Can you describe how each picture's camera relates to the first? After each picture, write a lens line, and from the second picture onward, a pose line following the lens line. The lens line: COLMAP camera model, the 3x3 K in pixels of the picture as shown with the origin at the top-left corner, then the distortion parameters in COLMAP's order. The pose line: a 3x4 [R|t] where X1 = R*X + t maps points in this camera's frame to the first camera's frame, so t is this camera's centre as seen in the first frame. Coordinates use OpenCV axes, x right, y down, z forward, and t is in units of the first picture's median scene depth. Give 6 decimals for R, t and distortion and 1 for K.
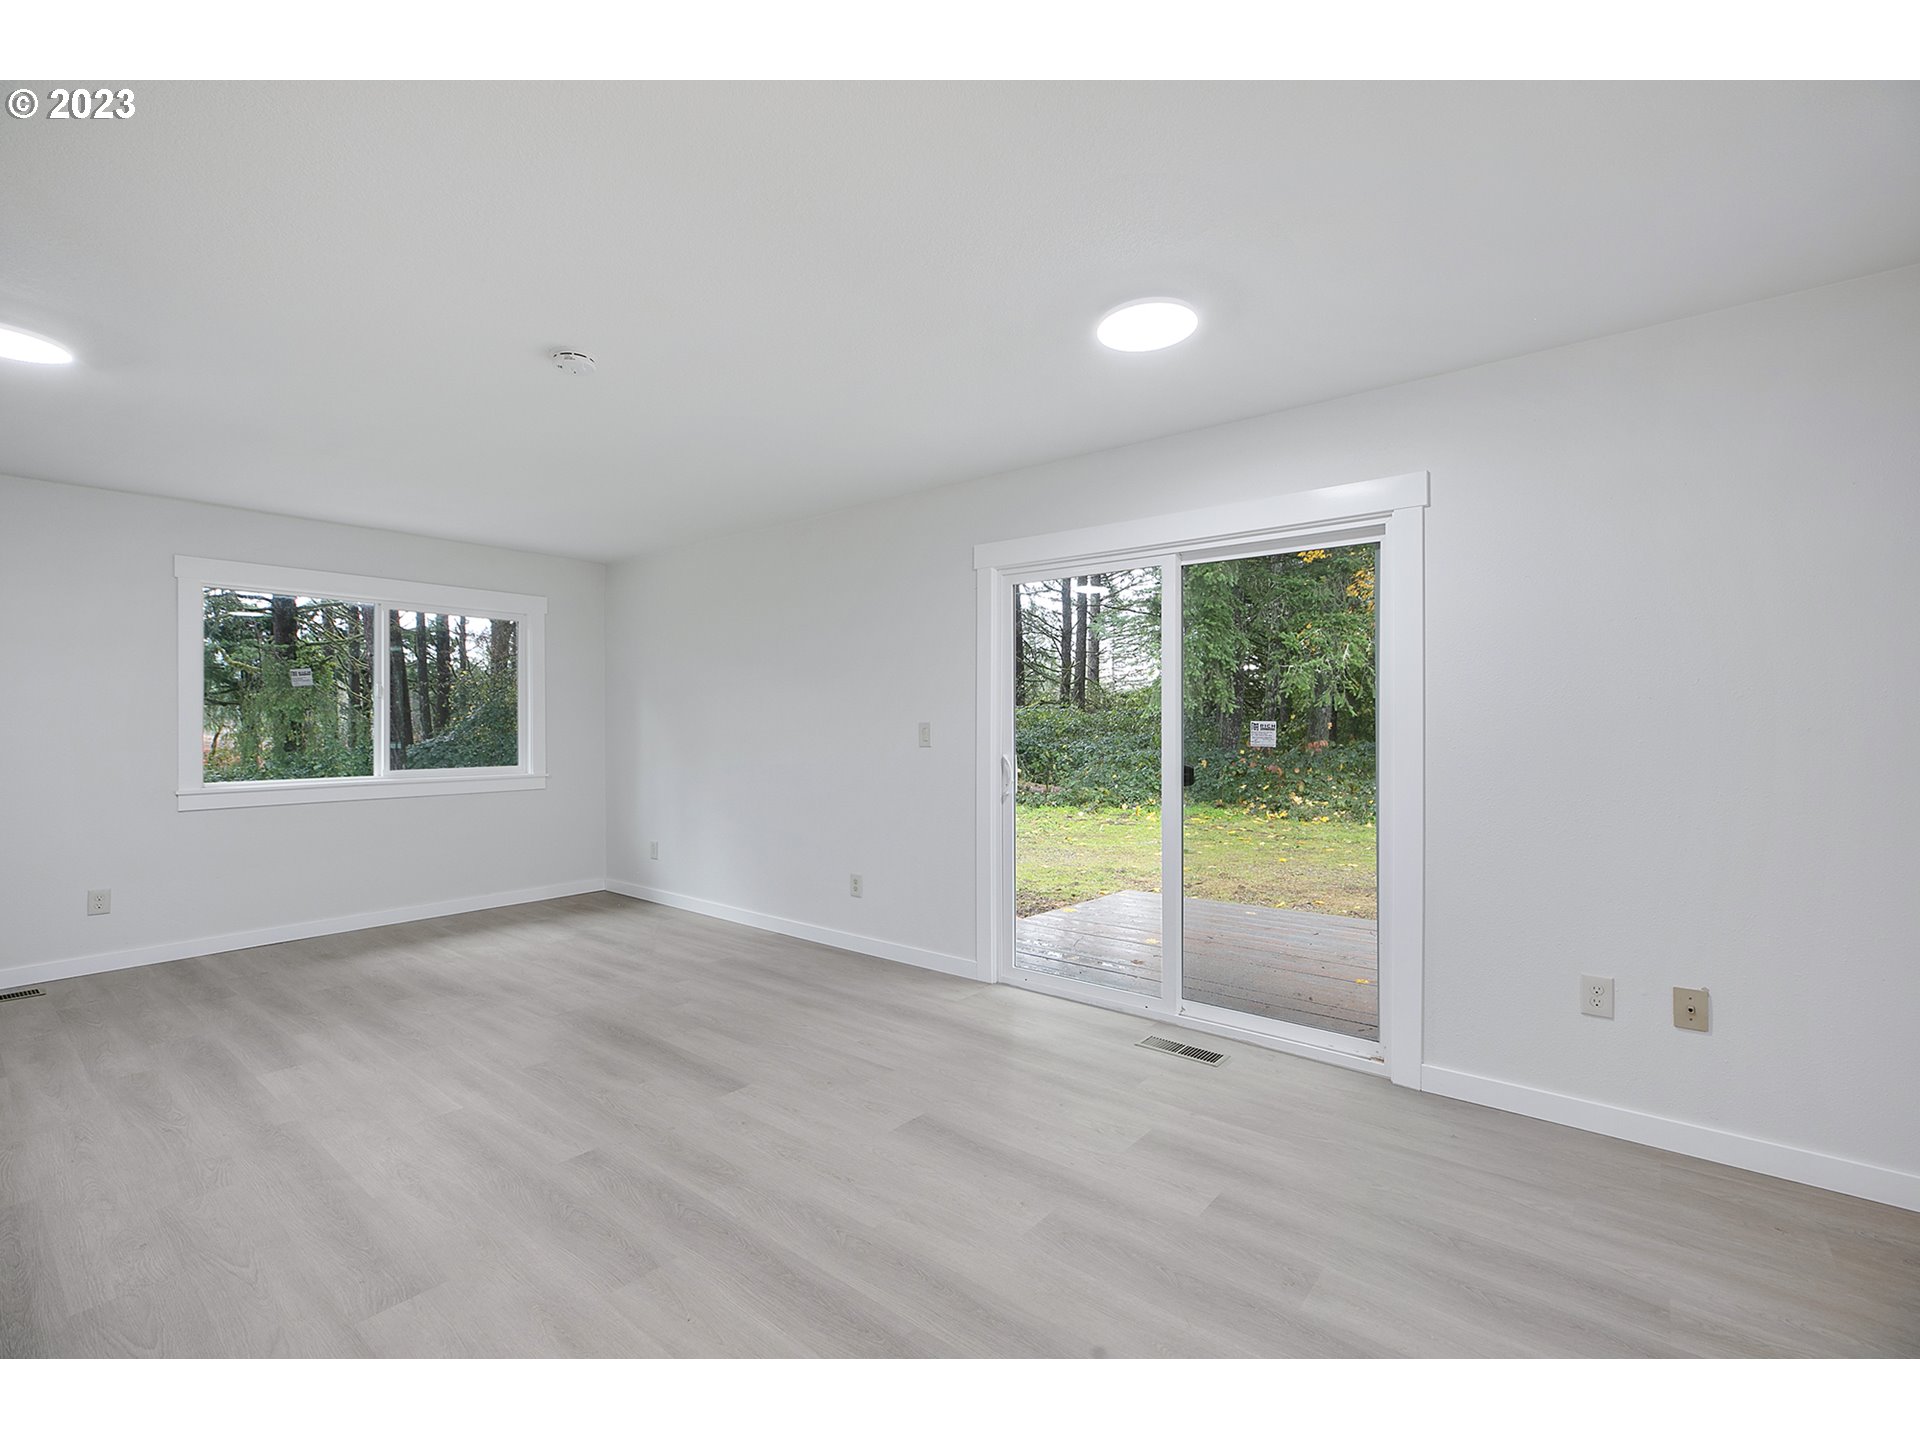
lens RADIAL K [[851.1, 0, 963.9], [0, 851.1, 725.7], [0, 0, 1]] dist [-0.001173, -0.000059]
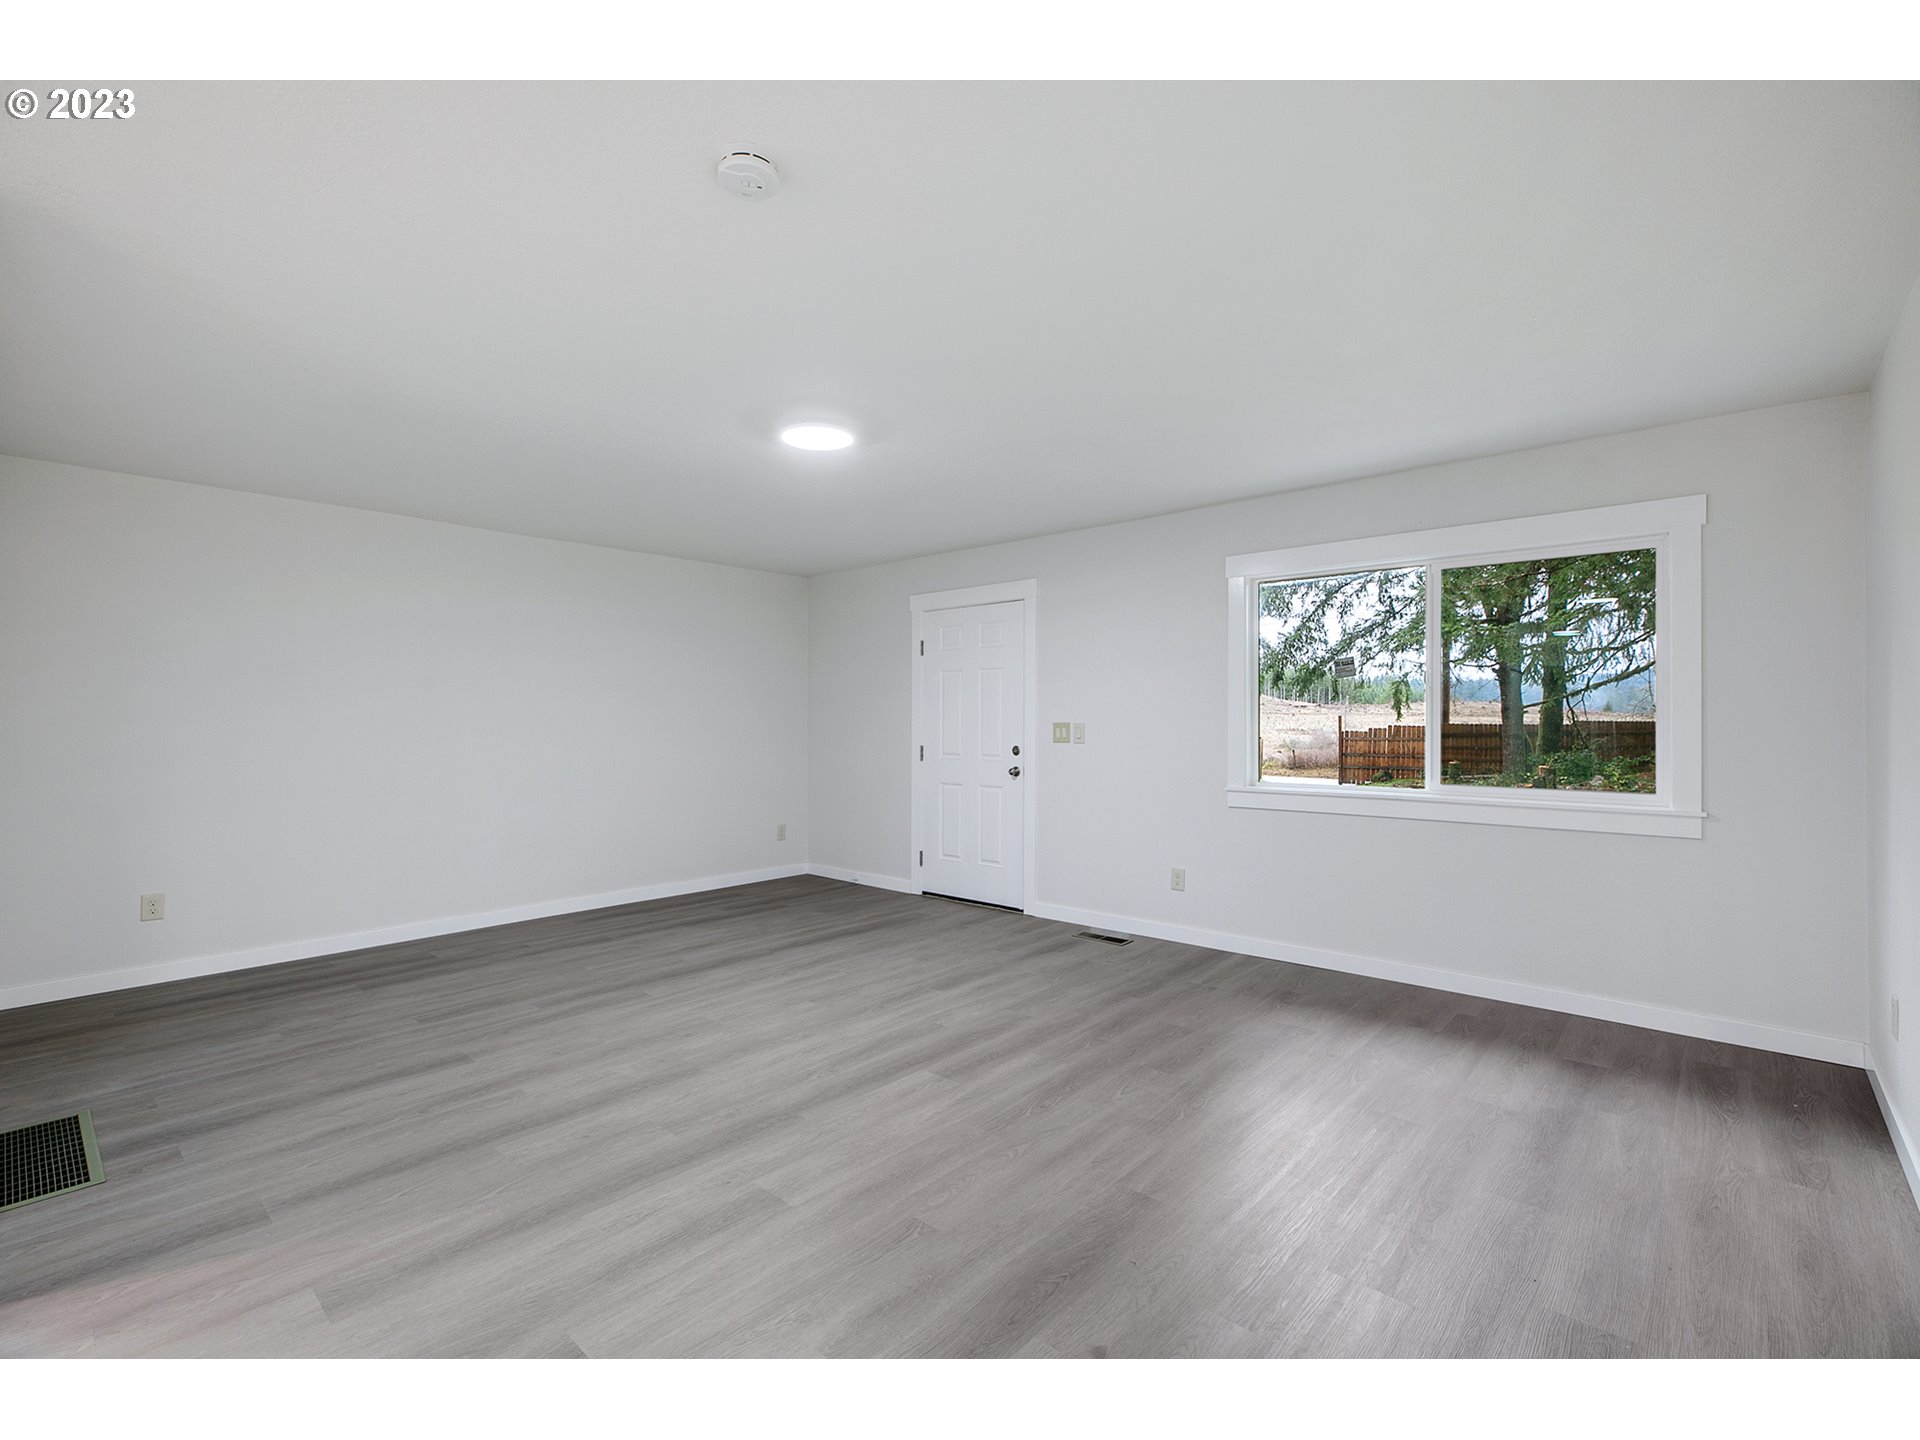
lens RADIAL K [[856.1, 0, 960.0], [0, 856.1, 723.5], [0, 0, 1]] dist [0.000789, -0.000365]
pose [[-0.051190, 0.003700, -0.998682, 0.138051], [-0.002595, 0.999989, 0.003838, -0.002539], [0.998686, 0.002788, -0.051180, 0.839704]]
